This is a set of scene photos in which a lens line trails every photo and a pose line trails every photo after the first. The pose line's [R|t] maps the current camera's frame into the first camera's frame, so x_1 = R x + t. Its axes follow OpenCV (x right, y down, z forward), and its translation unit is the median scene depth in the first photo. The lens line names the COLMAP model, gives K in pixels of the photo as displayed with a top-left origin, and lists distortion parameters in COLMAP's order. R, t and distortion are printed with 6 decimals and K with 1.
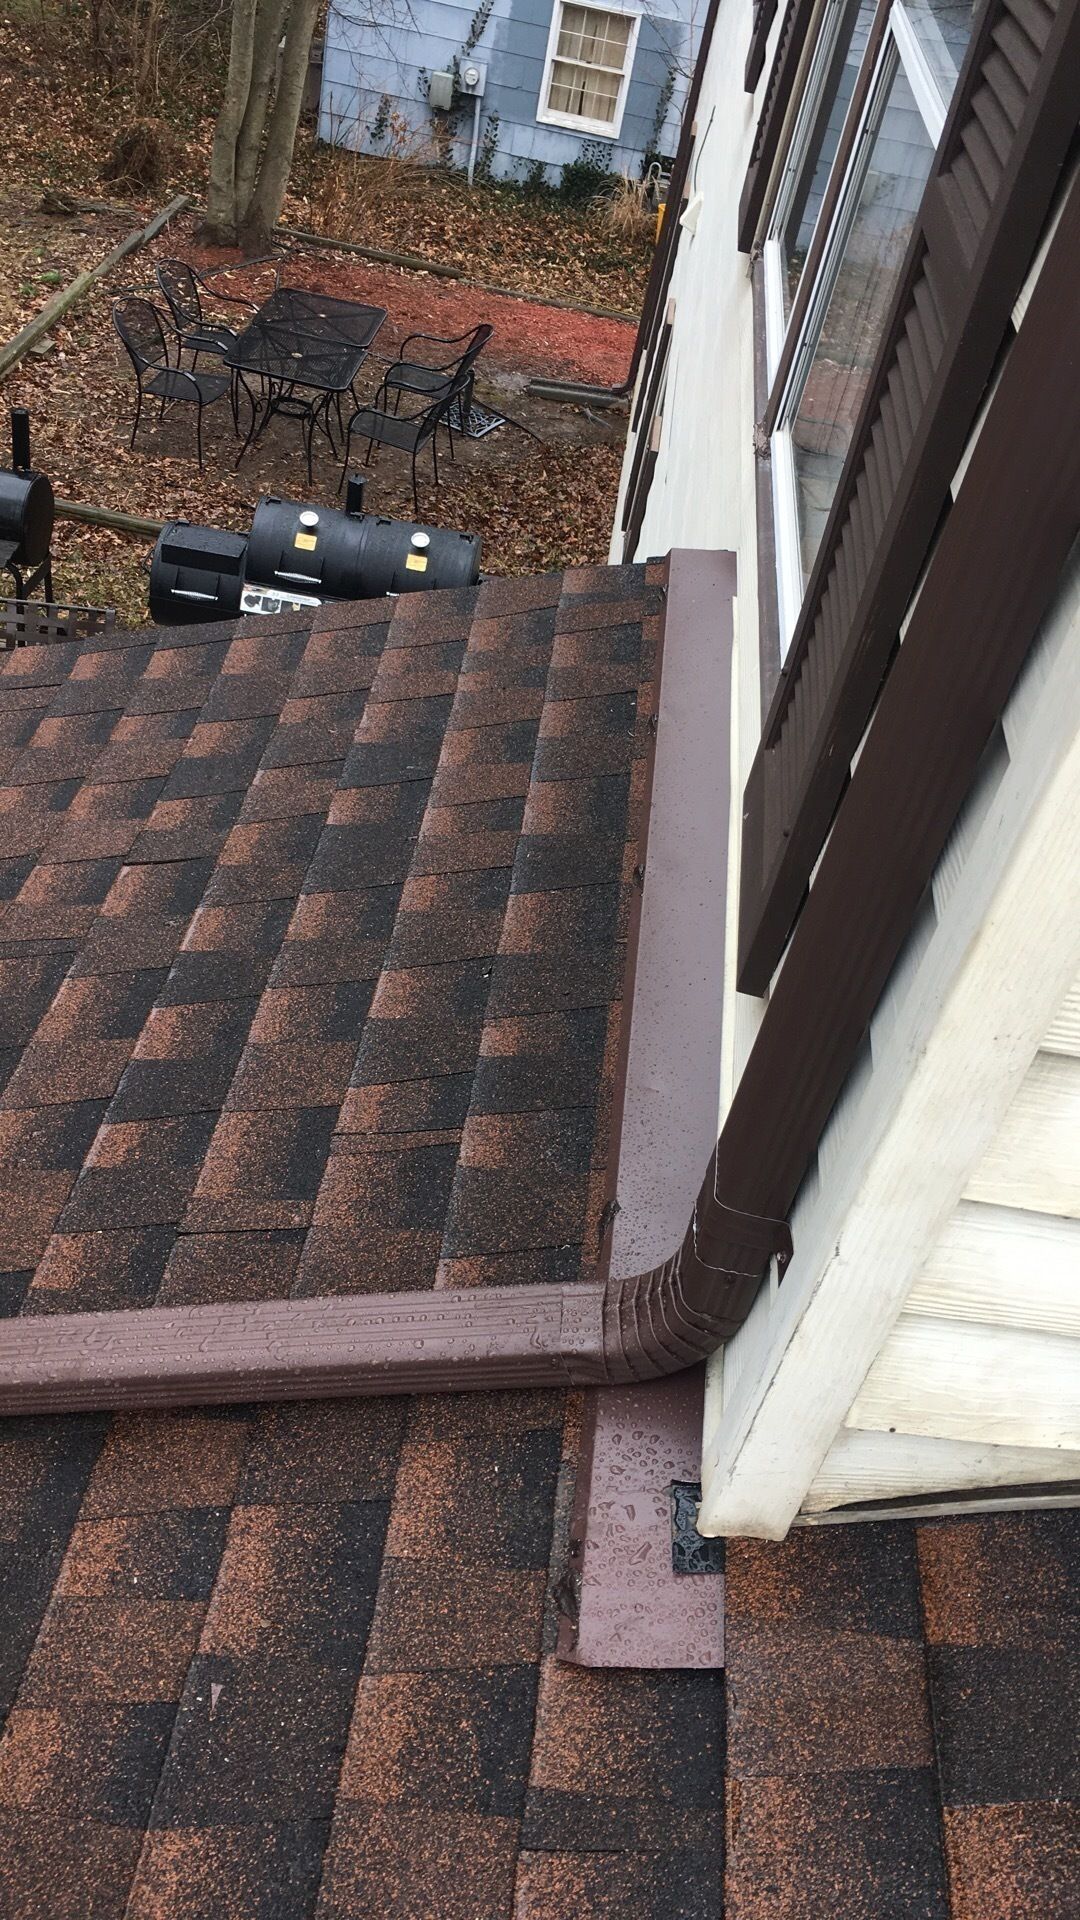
lens RADIAL K [[1636.2, 0, 540.0], [0, 1636.2, 960.0], [0, 0, 1]] dist [0.091157, -0.134906]
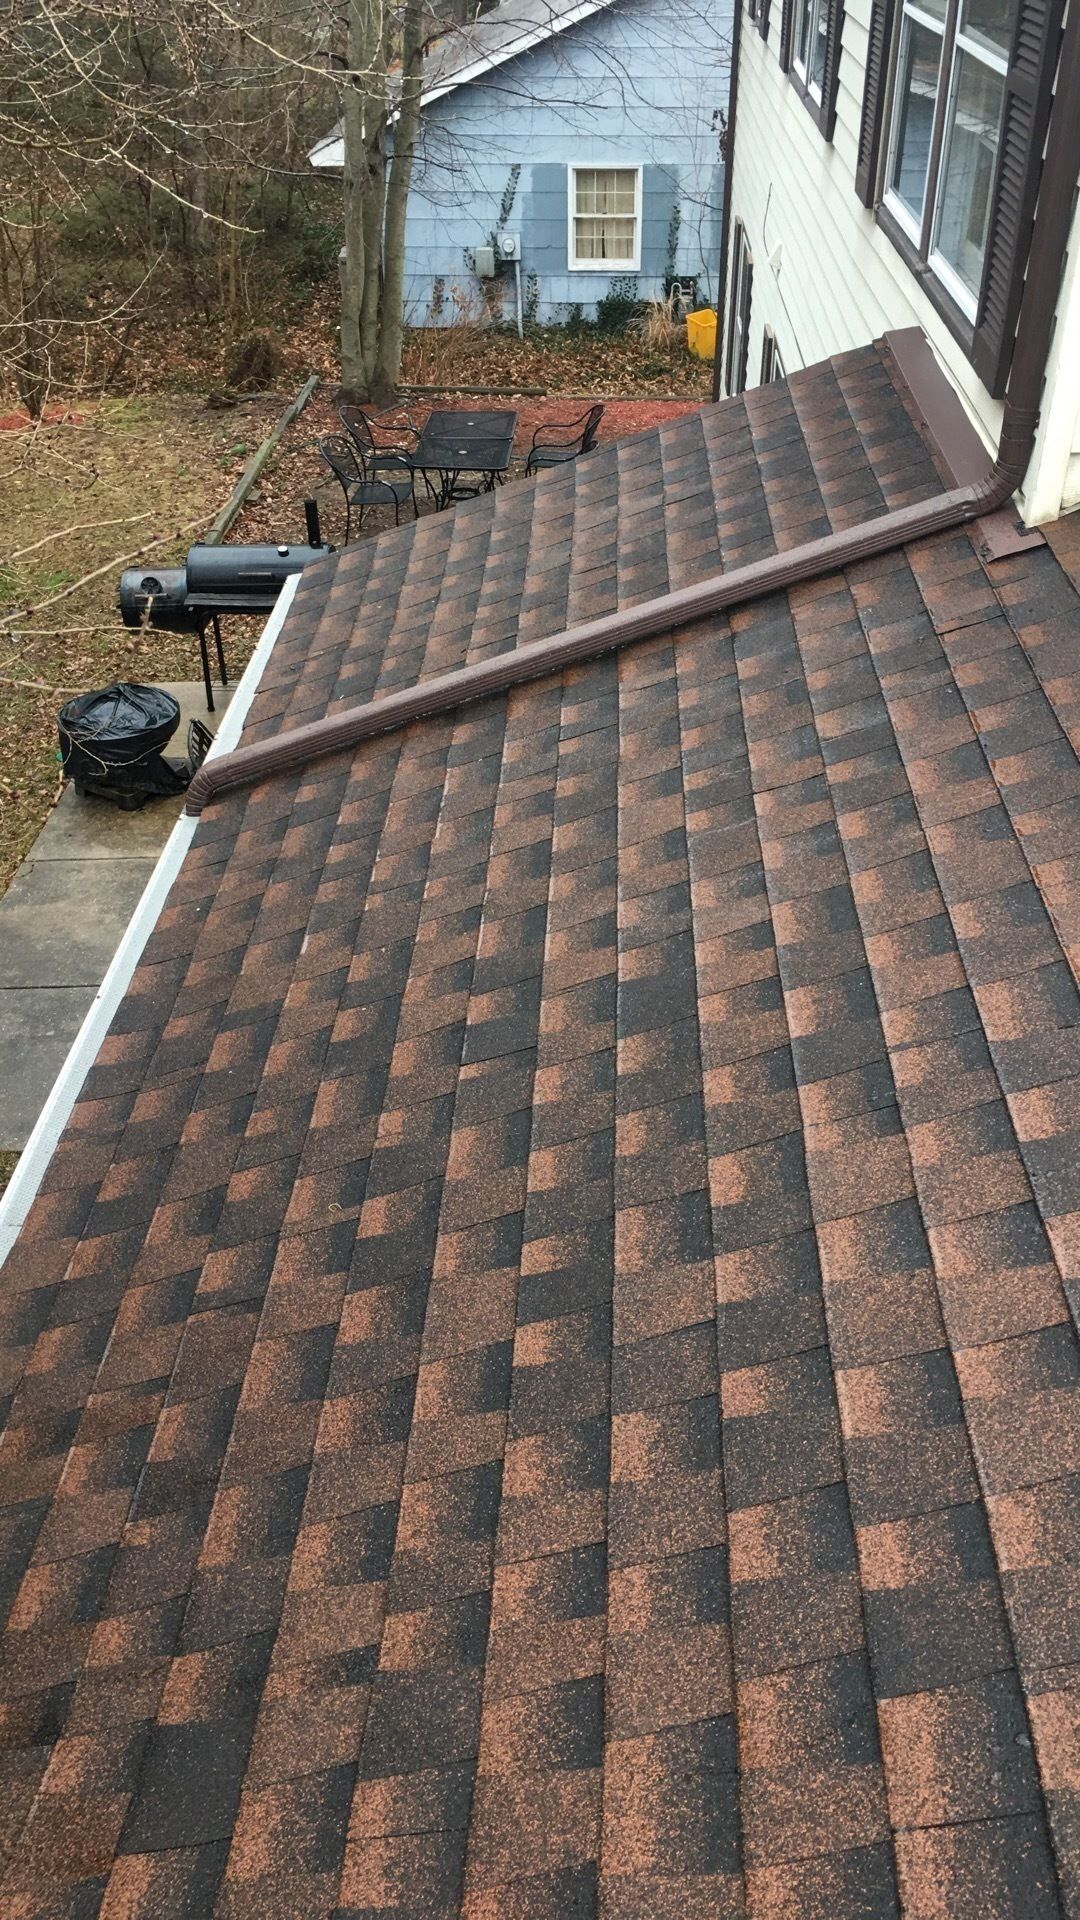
lens RADIAL K [[1636.2, 0, 540.0], [0, 1636.2, 960.0], [0, 0, 1]] dist [0.091157, -0.134906]
pose [[0.982150, -0.179820, -0.055190, -0.045385], [0.174105, 0.980125, -0.095096, 0.077193], [0.071194, 0.083789, 0.993937, -0.117797]]
